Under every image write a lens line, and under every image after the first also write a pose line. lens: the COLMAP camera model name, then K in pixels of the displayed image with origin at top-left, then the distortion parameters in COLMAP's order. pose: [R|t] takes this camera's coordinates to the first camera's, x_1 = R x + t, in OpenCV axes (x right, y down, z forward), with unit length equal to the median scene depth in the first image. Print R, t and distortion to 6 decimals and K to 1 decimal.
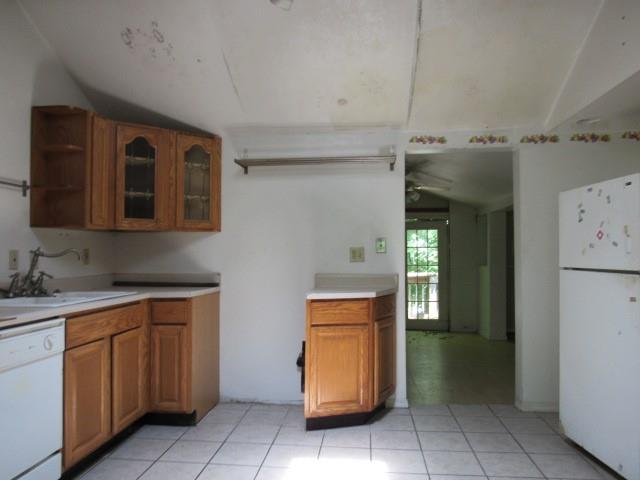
lens RADIAL K [[463.6, 0, 320.5], [0, 463.6, 237.9], [0, 0, 1]] dist [-0.024449, 0.013201]
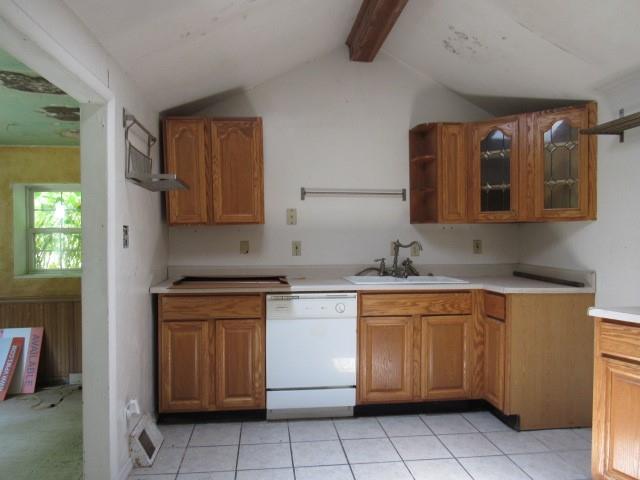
lens RADIAL K [[463.6, 0, 320.7], [0, 463.6, 238.6], [0, 0, 1]] dist [-0.024449, 0.013201]
pose [[0.223445, 0.011516, -0.974649, 0.582295], [0.030820, 0.999347, 0.018874, -0.013837], [0.974229, -0.034256, 0.222944, 0.446388]]
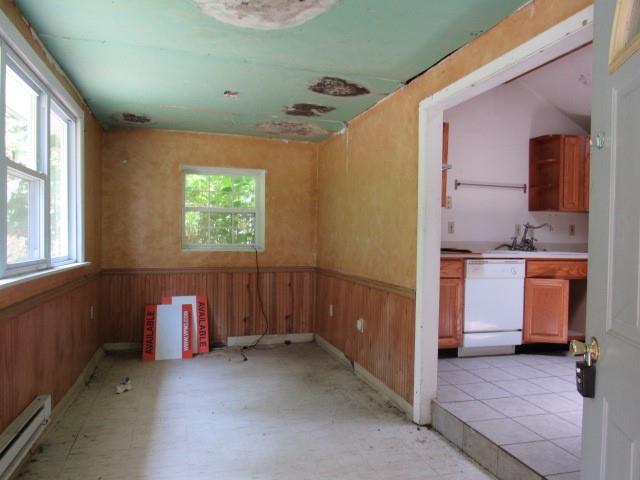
lens RADIAL K [[463.6, 0, 322.1], [0, 463.6, 238.9], [0, 0, 1]] dist [-0.024449, 0.013201]
pose [[0.381476, 0.022196, -0.924112, 0.634411], [0.007671, 0.999601, 0.027176, 0.026157], [0.924347, -0.017456, 0.381154, -0.342041]]
